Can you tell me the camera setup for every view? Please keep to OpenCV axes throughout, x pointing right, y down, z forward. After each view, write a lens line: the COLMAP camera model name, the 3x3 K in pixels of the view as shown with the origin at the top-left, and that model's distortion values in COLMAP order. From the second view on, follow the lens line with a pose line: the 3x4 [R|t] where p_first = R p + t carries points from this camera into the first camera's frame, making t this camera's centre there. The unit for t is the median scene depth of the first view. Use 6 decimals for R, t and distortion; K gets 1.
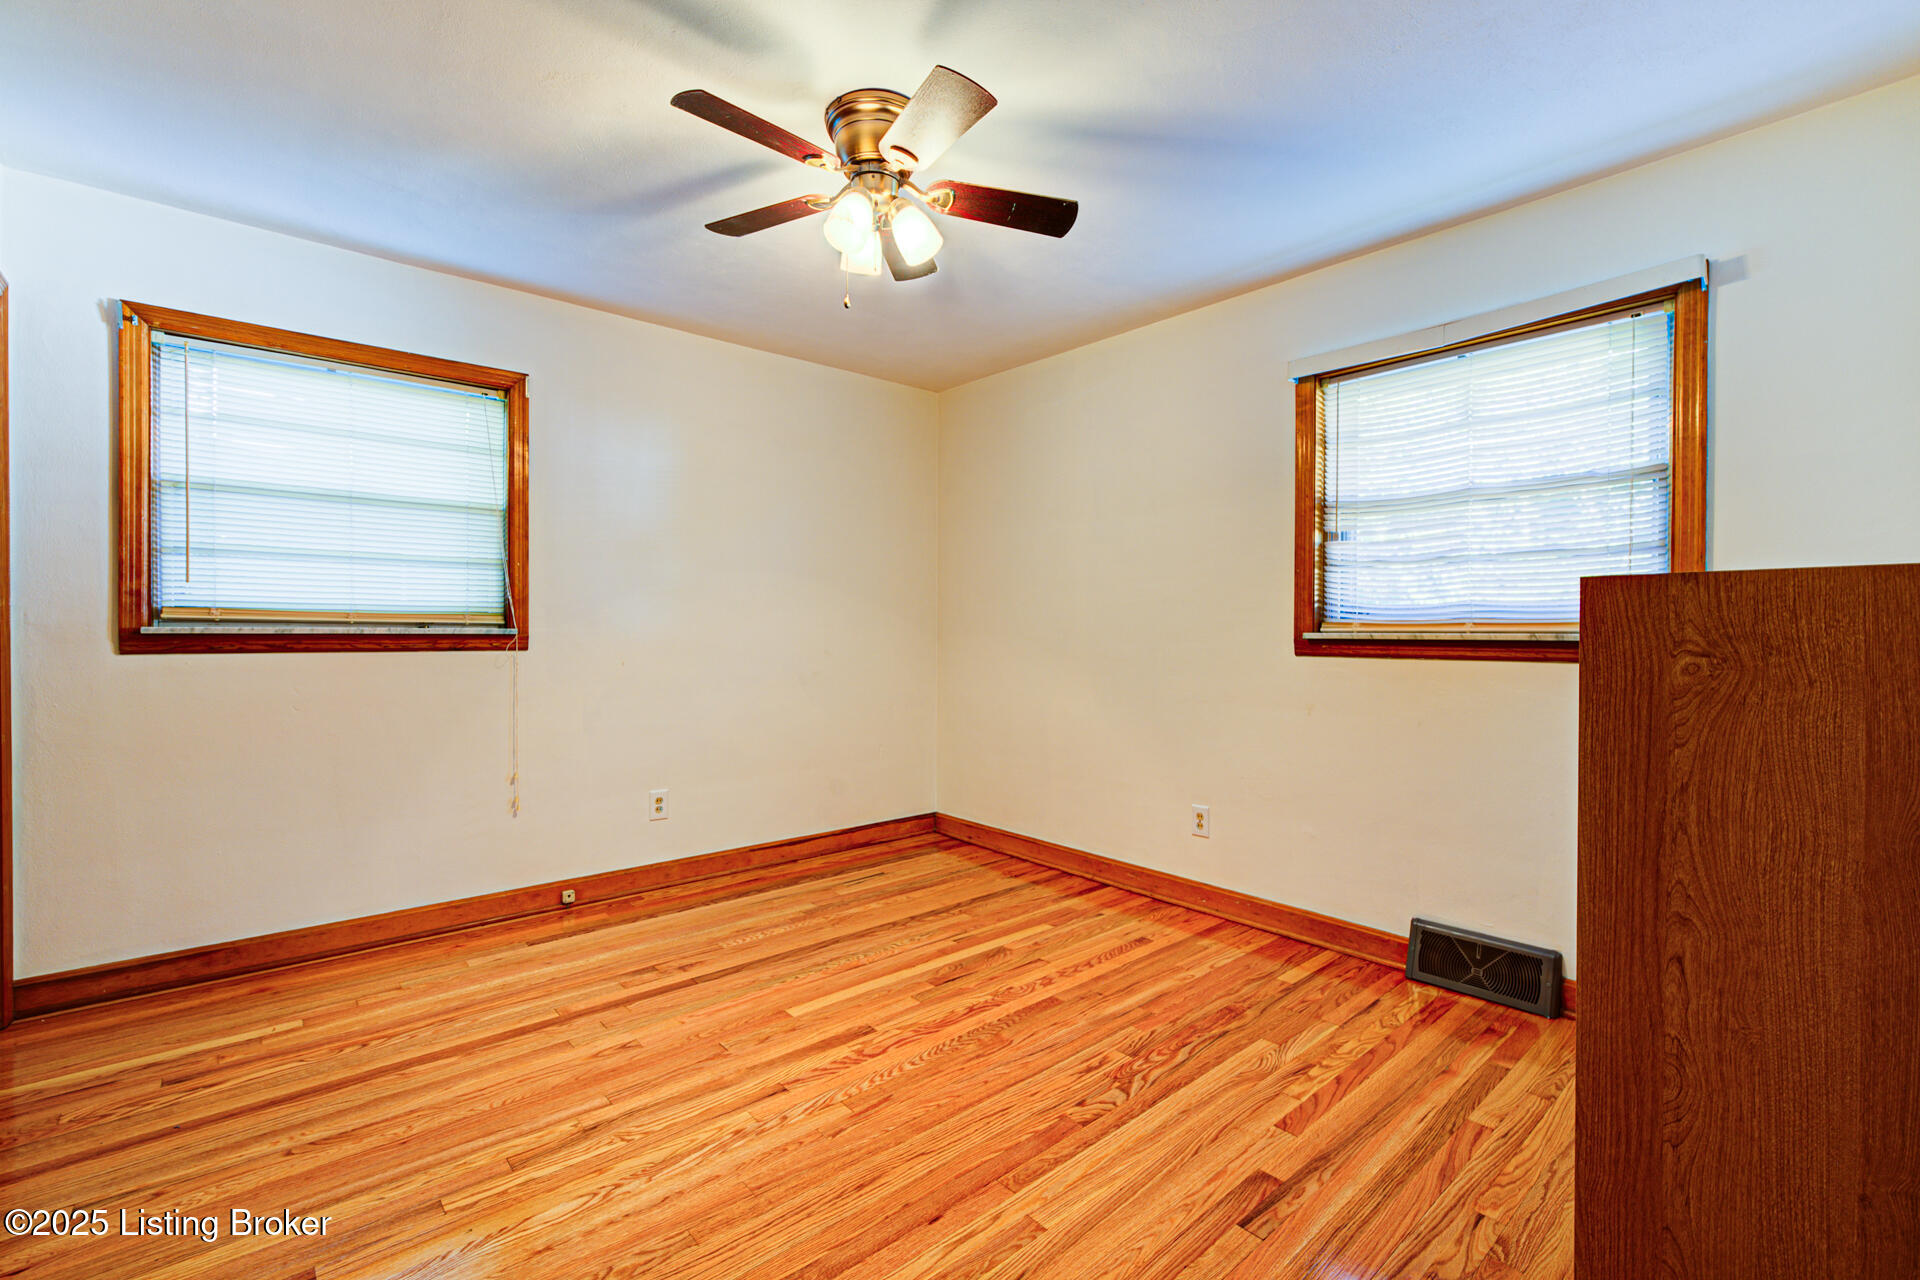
lens RADIAL K [[829.7, 0, 960.0], [0, 829.7, 640.0], [0, 0, 1]] dist [-0.000754, 0.000125]
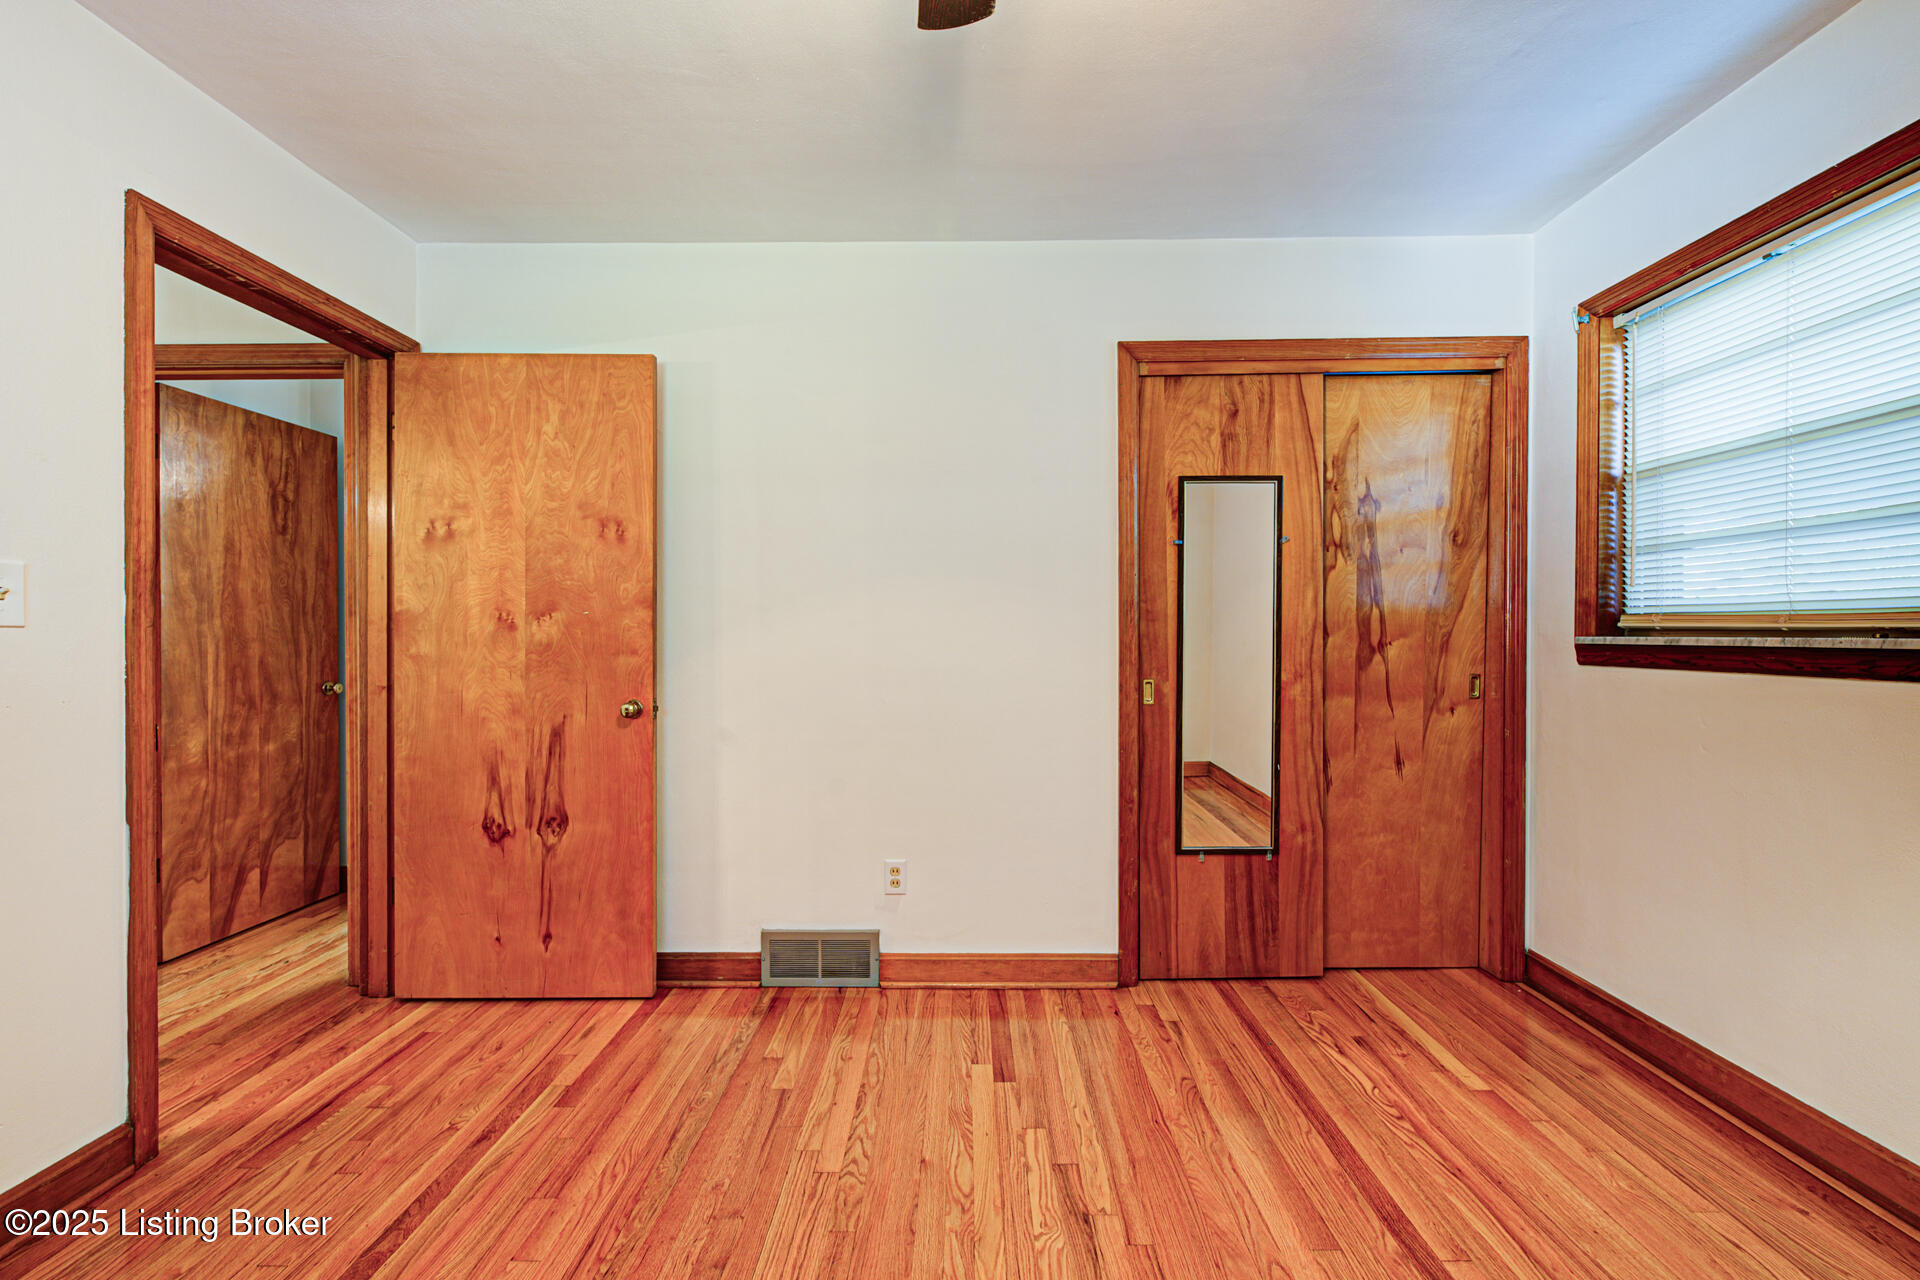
lens RADIAL K [[840.3, 0, 955.9], [0, 840.3, 638.9], [0, 0, 1]] dist [0.000290, 0.000331]
pose [[-0.665842, 0.001495, -0.746091, 0.212297], [-0.010042, 0.999889, 0.010966, -0.015771], [0.746025, 0.014794, -0.665754, 1.056026]]
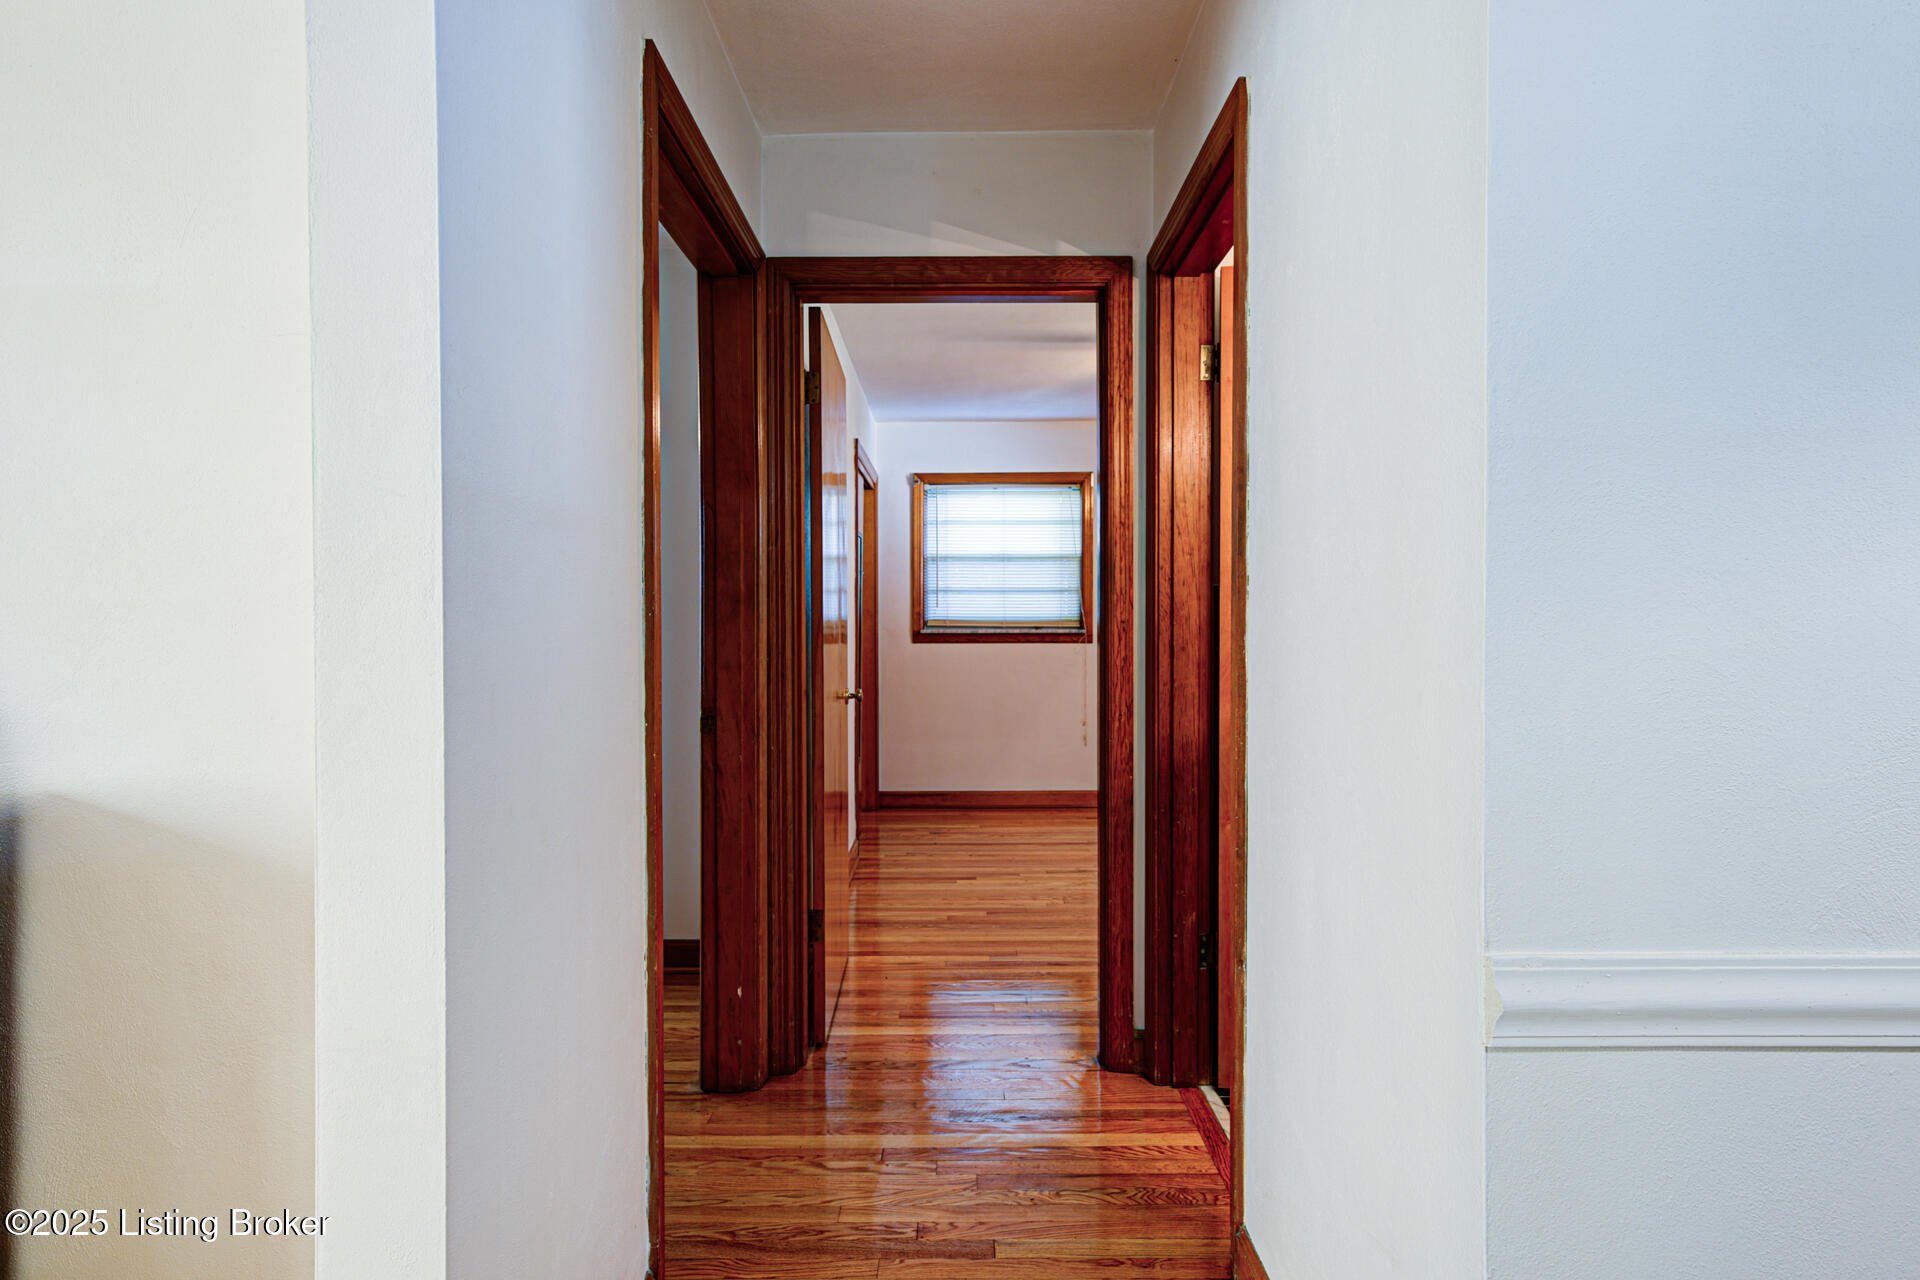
lens RADIAL K [[1003.1, 0, 958.3], [0, 1003.1, 639.1], [0, 0, 1]] dist [0.020511, -0.000015]
pose [[0.752425, -0.001421, -0.658676, 0.695880], [-0.002214, 0.999987, -0.004688, 0.017552], [0.658674, 0.004986, 0.752412, -0.781962]]
